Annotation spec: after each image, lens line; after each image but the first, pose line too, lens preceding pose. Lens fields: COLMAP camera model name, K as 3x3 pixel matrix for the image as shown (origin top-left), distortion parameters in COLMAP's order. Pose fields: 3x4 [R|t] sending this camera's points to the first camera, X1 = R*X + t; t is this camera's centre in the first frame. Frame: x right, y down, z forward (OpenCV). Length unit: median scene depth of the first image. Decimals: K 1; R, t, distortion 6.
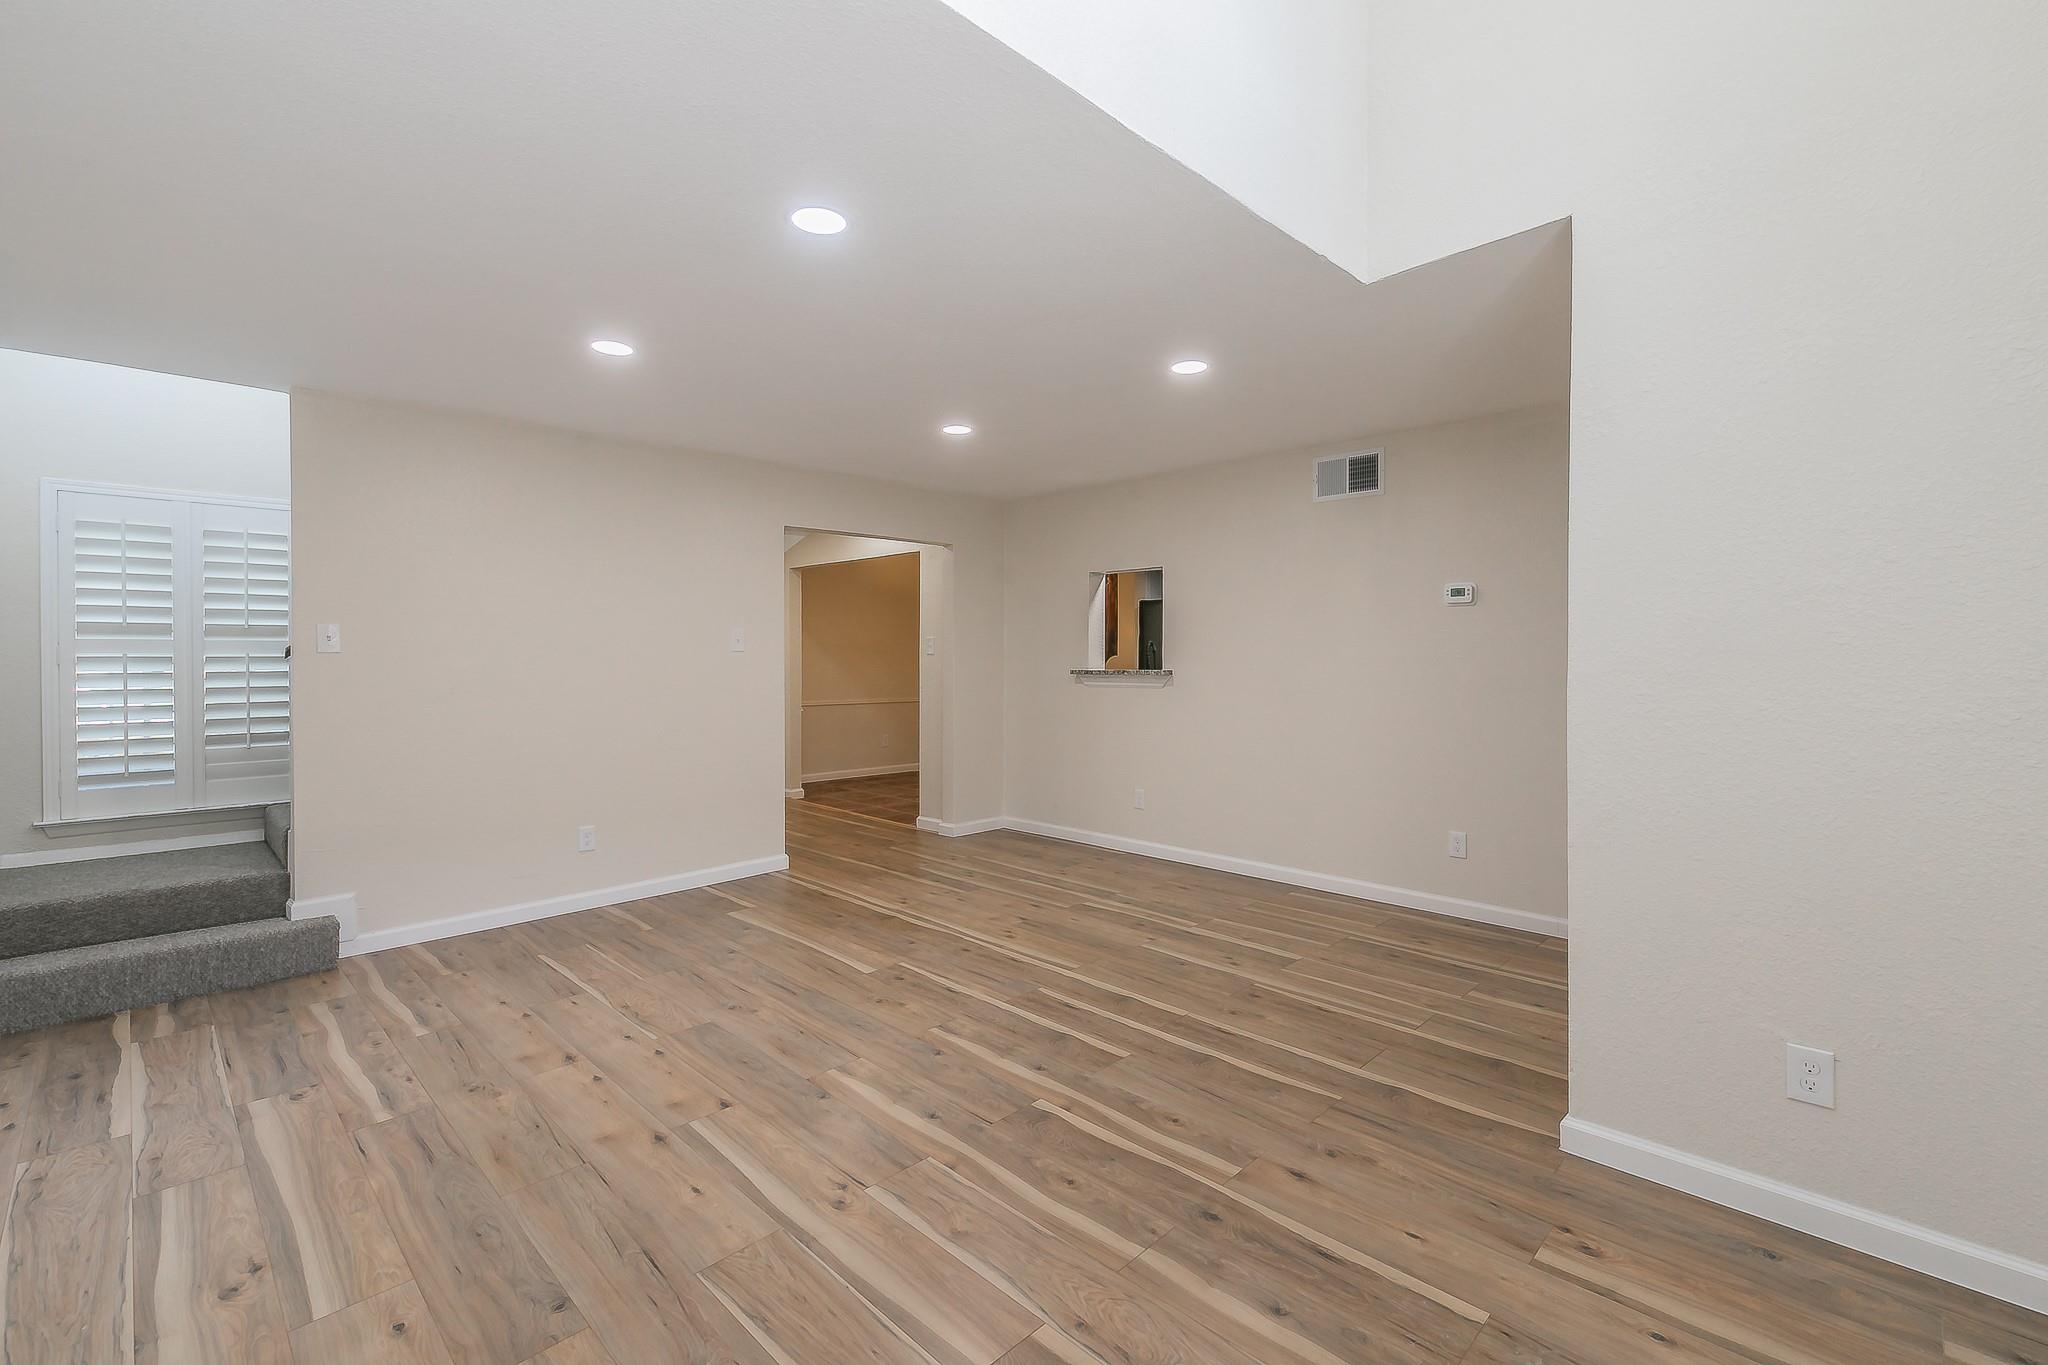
lens RADIAL K [[882.7, 0, 1030.4], [0, 882.7, 676.3], [0, 0, 1]] dist [0.004560, -0.000783]
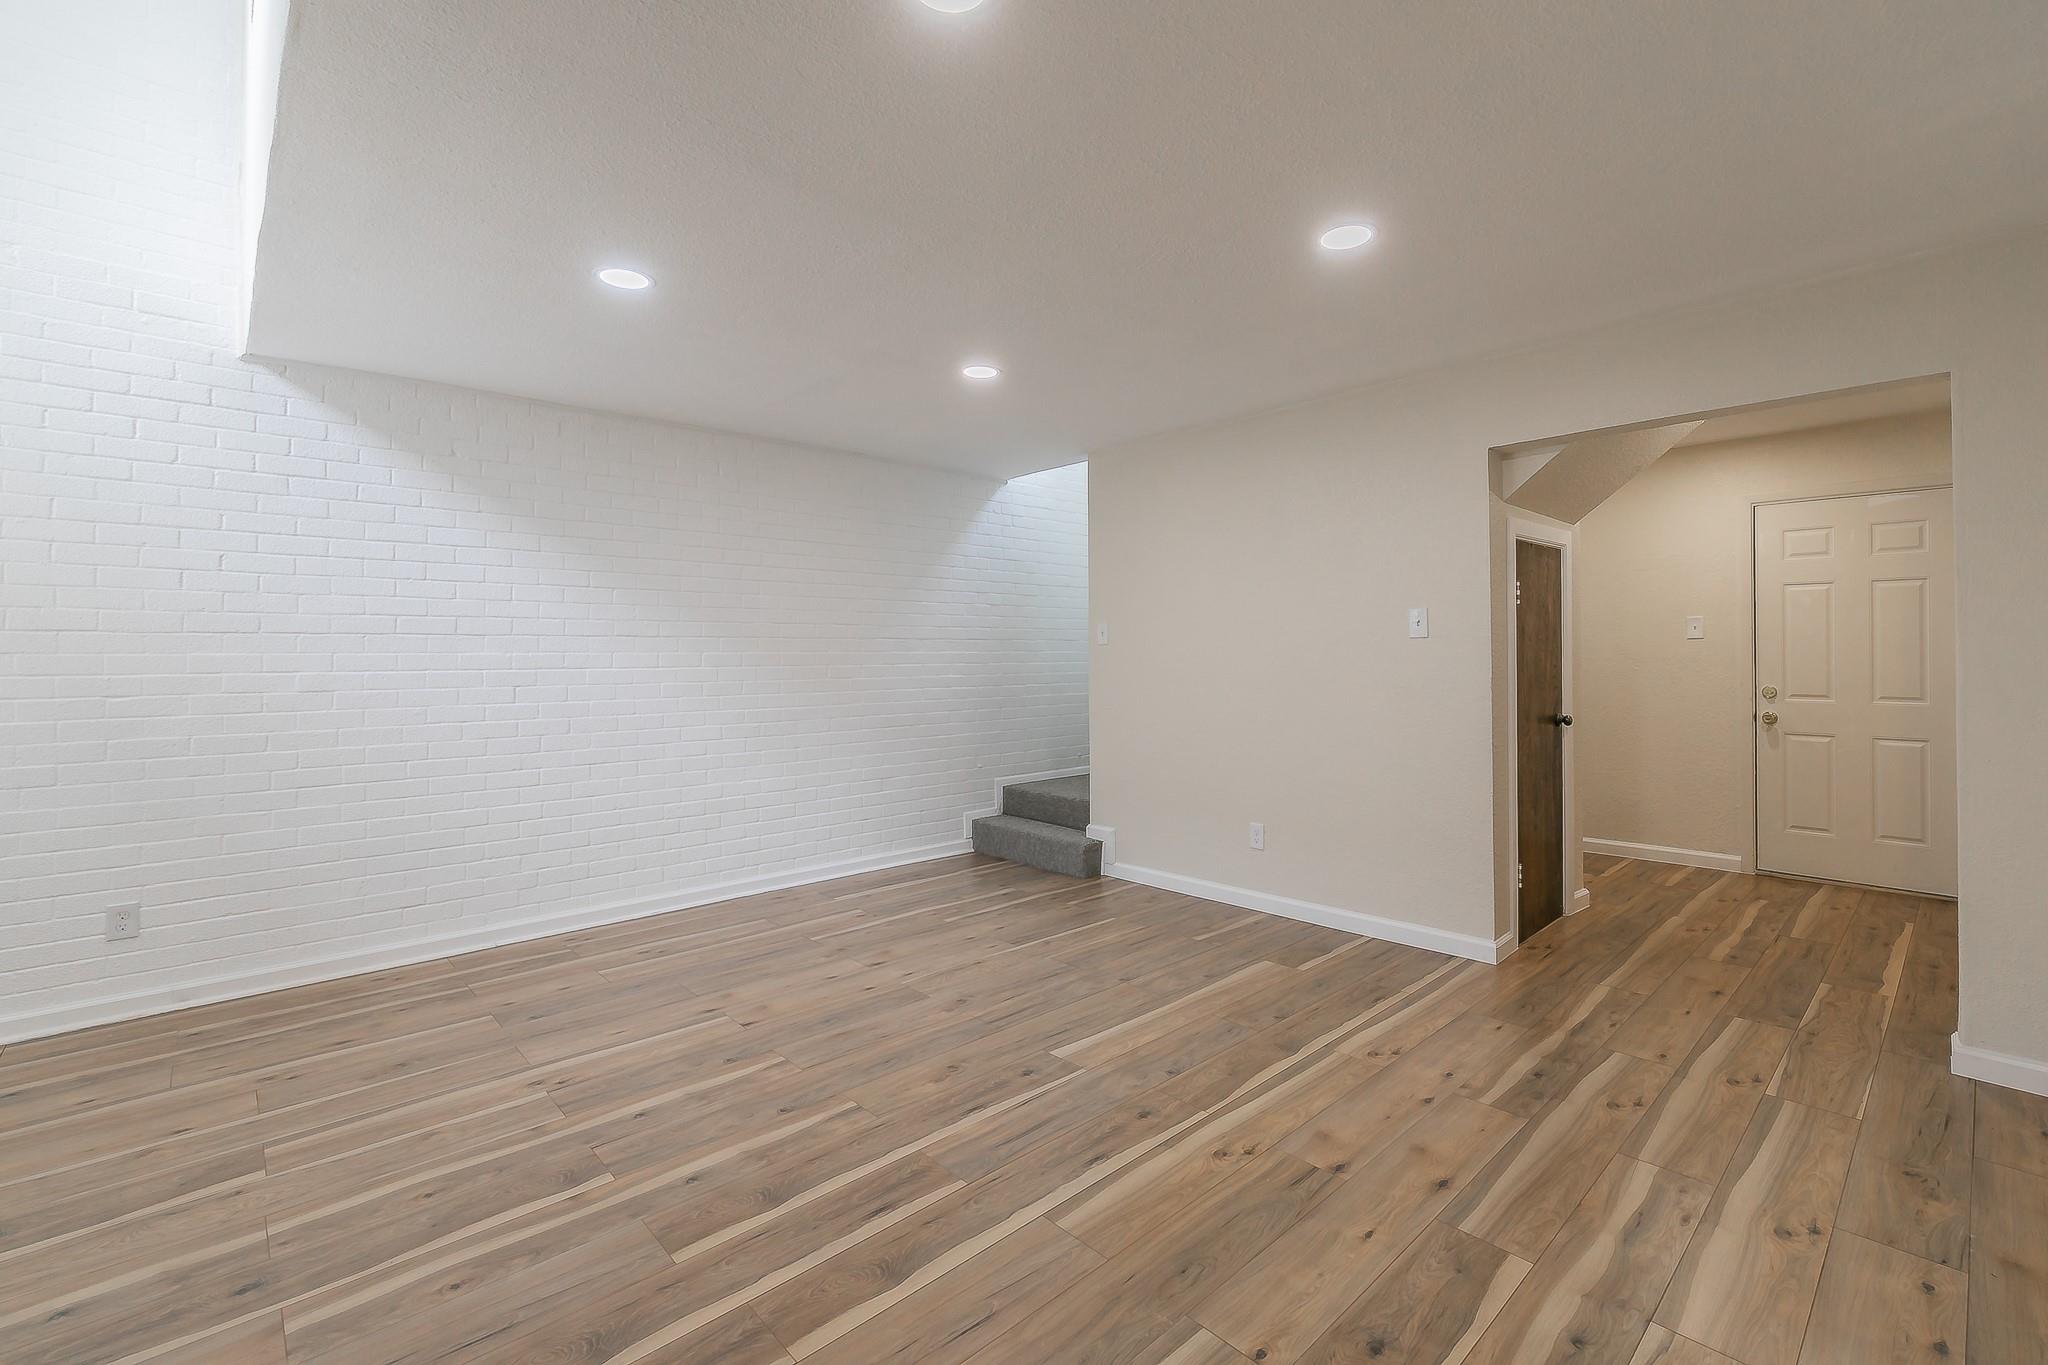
lens RADIAL K [[882.7, 0, 1034.5], [0, 882.7, 646.1], [0, 0, 1]] dist [0.004560, -0.000783]
pose [[-0.030526, -0.006180, -0.999515, 0.654655], [-0.014254, 0.999882, -0.005747, -0.018058], [0.999432, 0.014071, -0.030610, 1.109502]]
